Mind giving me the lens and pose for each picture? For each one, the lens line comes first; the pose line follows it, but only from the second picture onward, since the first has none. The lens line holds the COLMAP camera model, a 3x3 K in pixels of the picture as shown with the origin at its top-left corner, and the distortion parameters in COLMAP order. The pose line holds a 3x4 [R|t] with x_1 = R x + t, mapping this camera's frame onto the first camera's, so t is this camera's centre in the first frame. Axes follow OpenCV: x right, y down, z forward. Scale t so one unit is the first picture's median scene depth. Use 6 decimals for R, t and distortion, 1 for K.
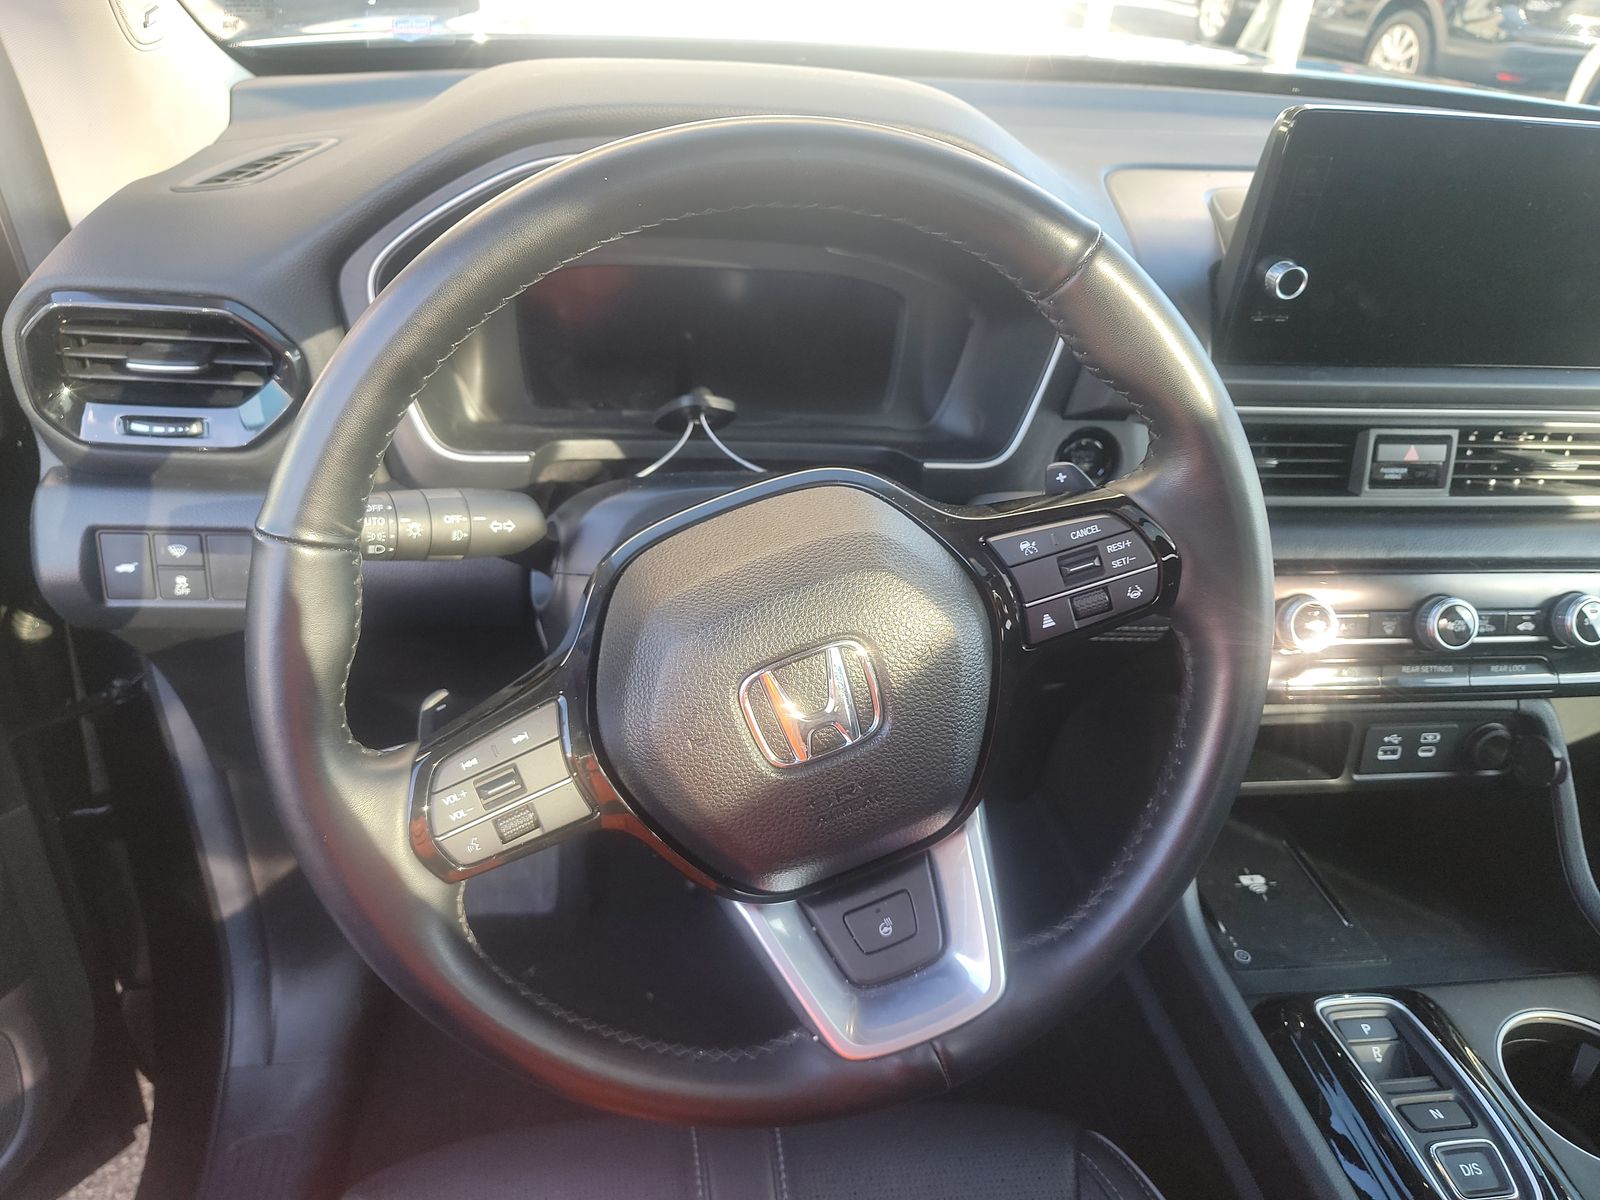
lens RADIAL K [[1068.0, 0, 800.0], [0, 1068.0, 600.0], [0, 0, 1]] dist [0.030873, -0.032715]
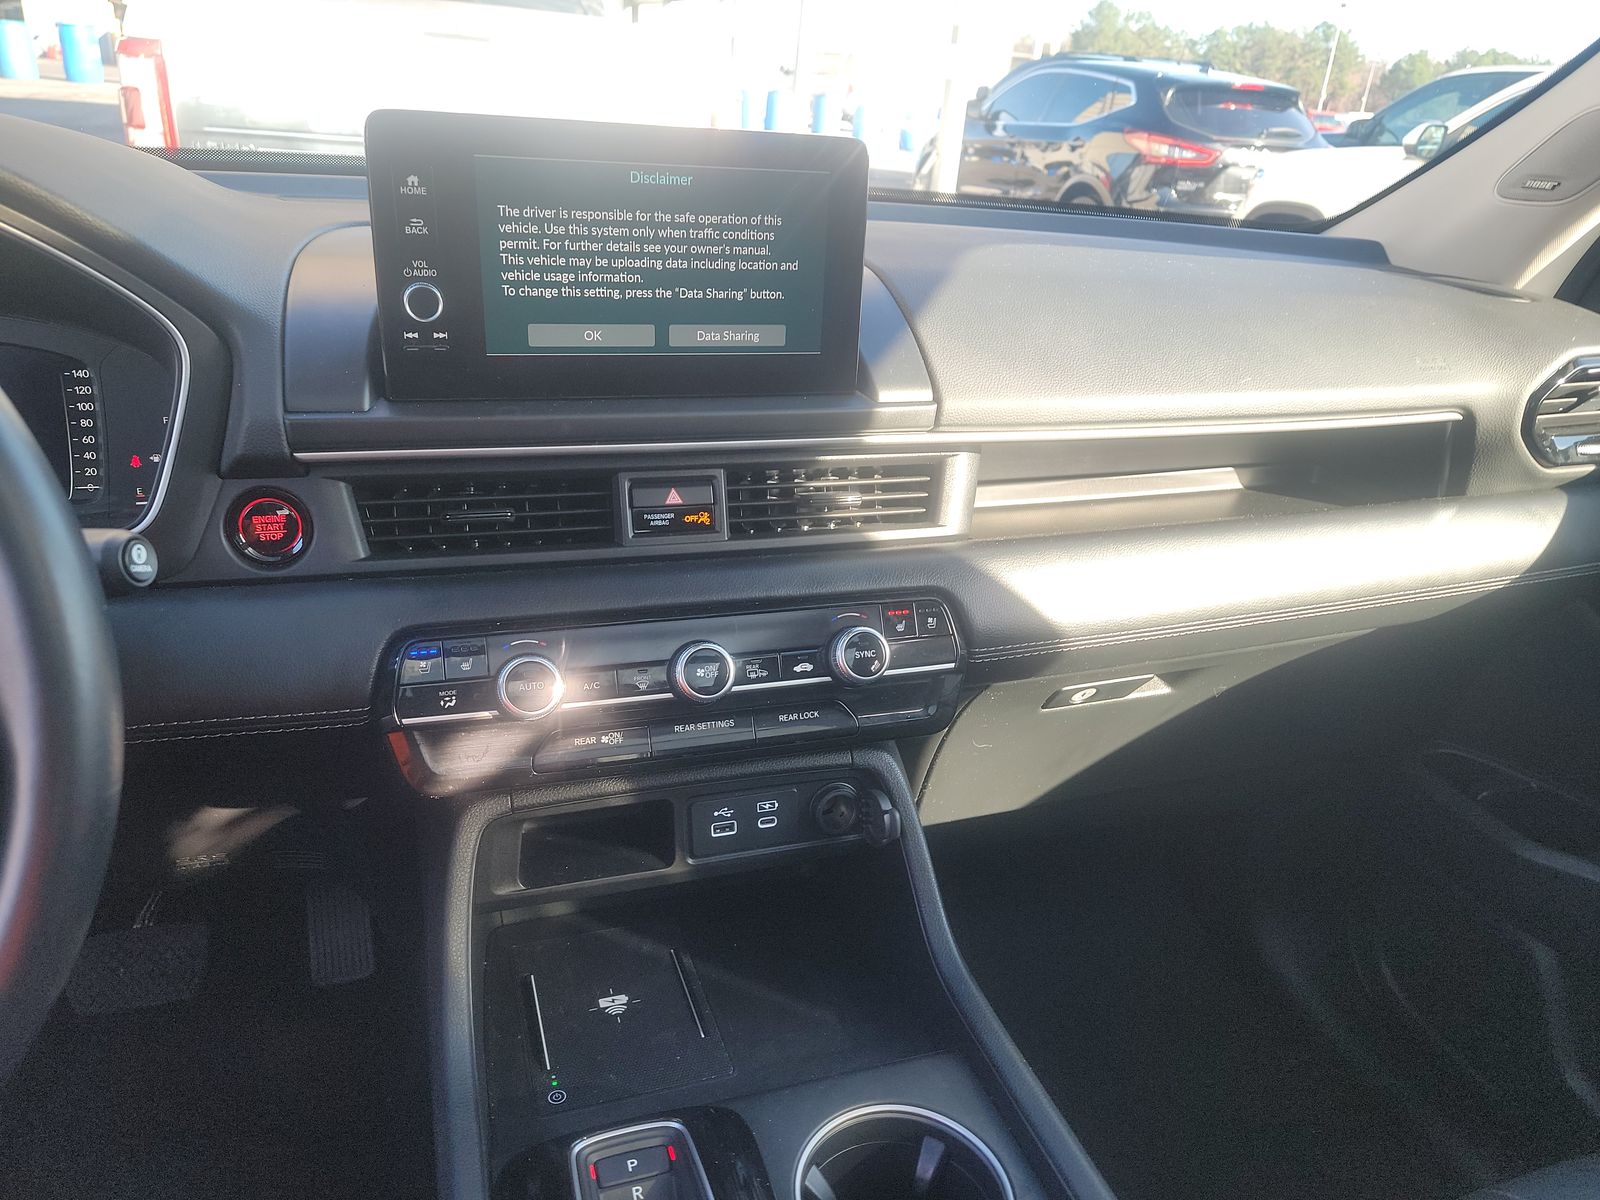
lens RADIAL K [[1068.0, 0, 800.0], [0, 1068.0, 600.0], [0, 0, 1]] dist [0.030873, -0.032715]
pose [[0.981577, -0.086137, 0.170549, 0.499736], [0.111809, 0.982776, -0.147142, 0.097796], [-0.154937, 0.163500, 0.974301, 0.093735]]
